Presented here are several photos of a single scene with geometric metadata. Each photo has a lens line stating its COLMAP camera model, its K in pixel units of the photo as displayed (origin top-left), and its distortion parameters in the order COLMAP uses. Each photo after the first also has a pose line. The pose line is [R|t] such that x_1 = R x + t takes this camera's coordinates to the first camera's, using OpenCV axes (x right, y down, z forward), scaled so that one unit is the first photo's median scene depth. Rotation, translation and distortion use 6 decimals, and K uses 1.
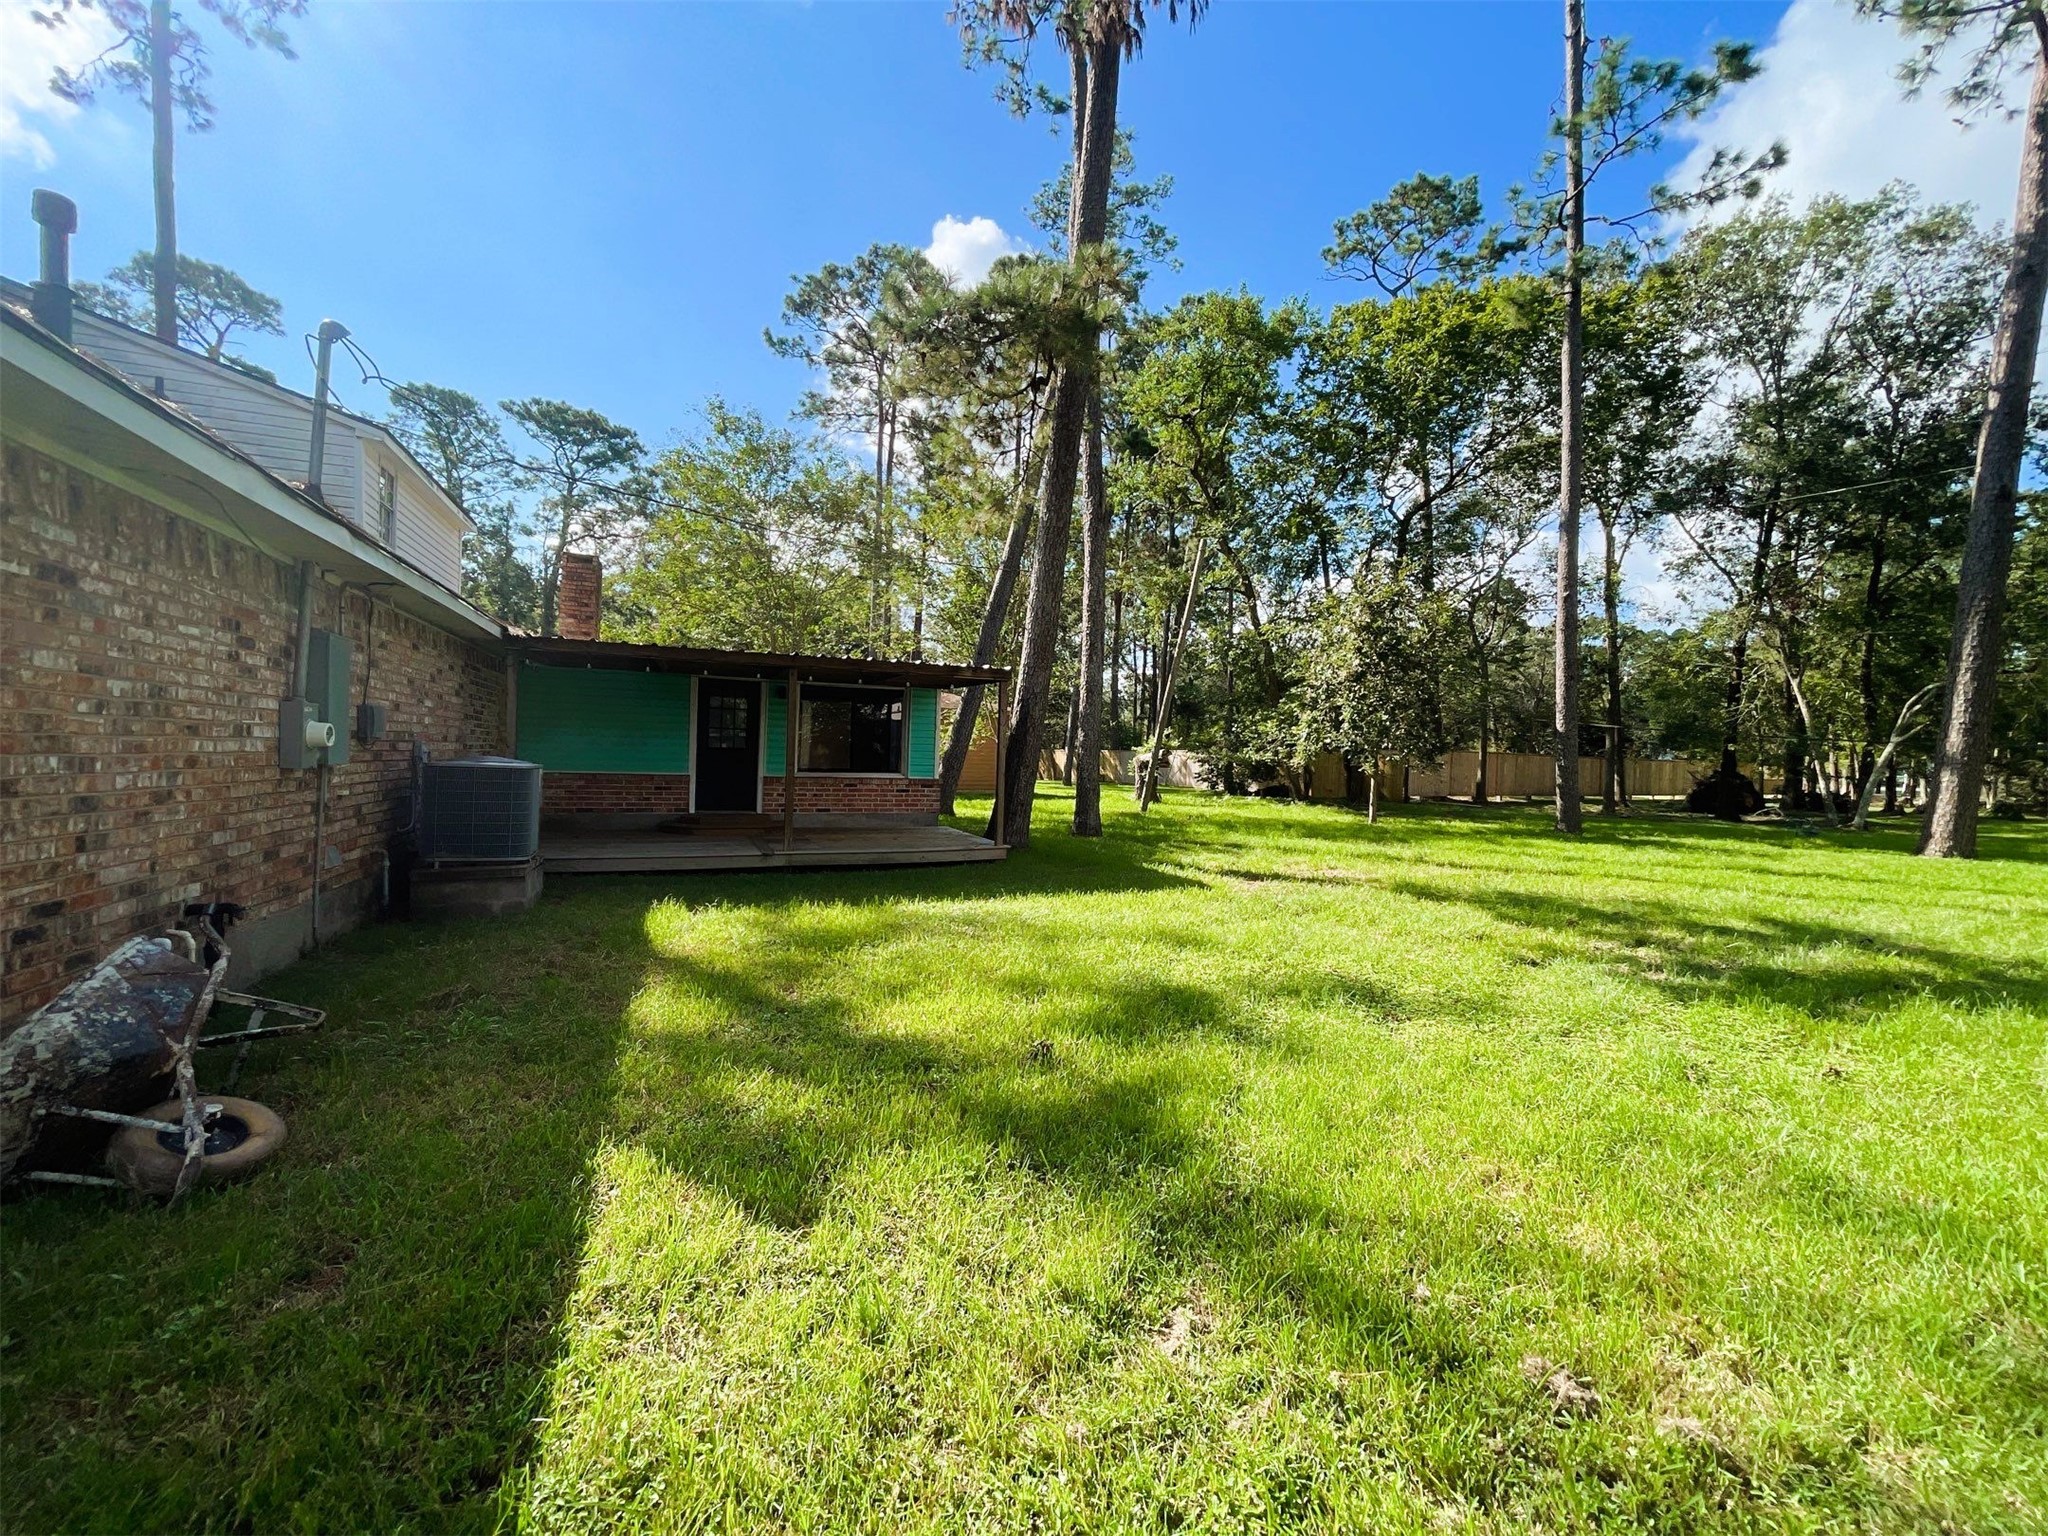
lens RADIAL K [[828.5, 0, 1033.6], [0, 828.5, 760.7], [0, 0, 1]] dist [-0.002218, 0.002399]
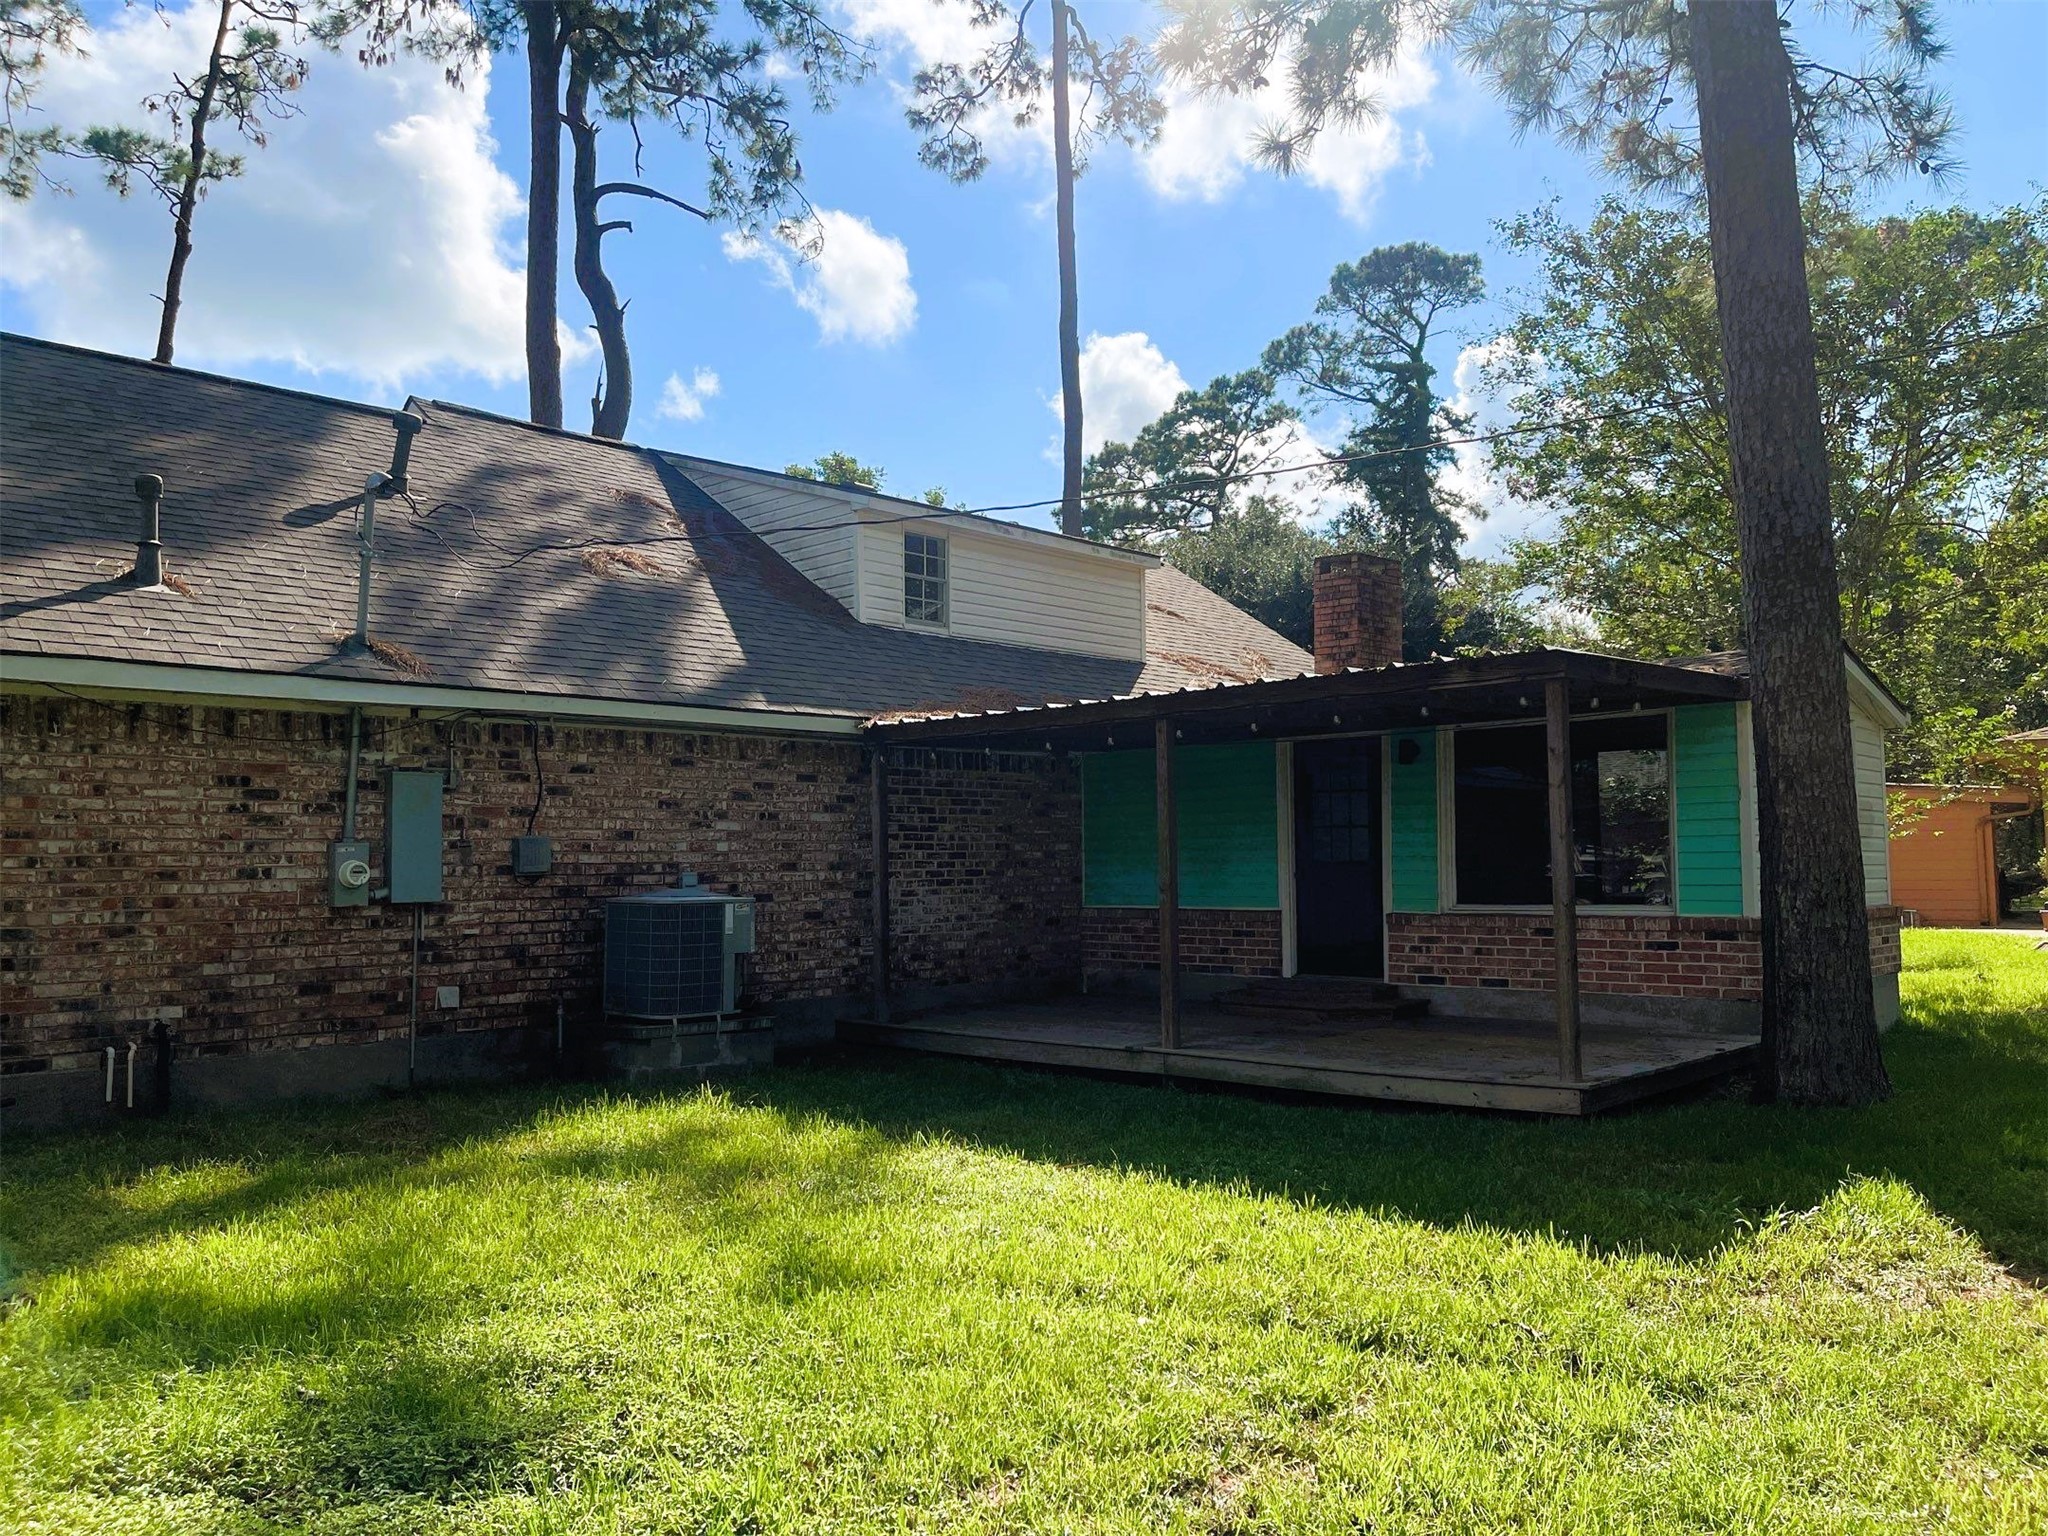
lens RADIAL K [[1552.9, 0, 1028.9], [0, 1552.9, 768.5], [0, 0, 1]] dist [0.073105, -0.087631]
pose [[0.410407, -0.089554, -0.907494, 0.526166], [0.019633, 0.995803, -0.089390, 0.012175], [0.911691, 0.018869, 0.410443, 0.403168]]
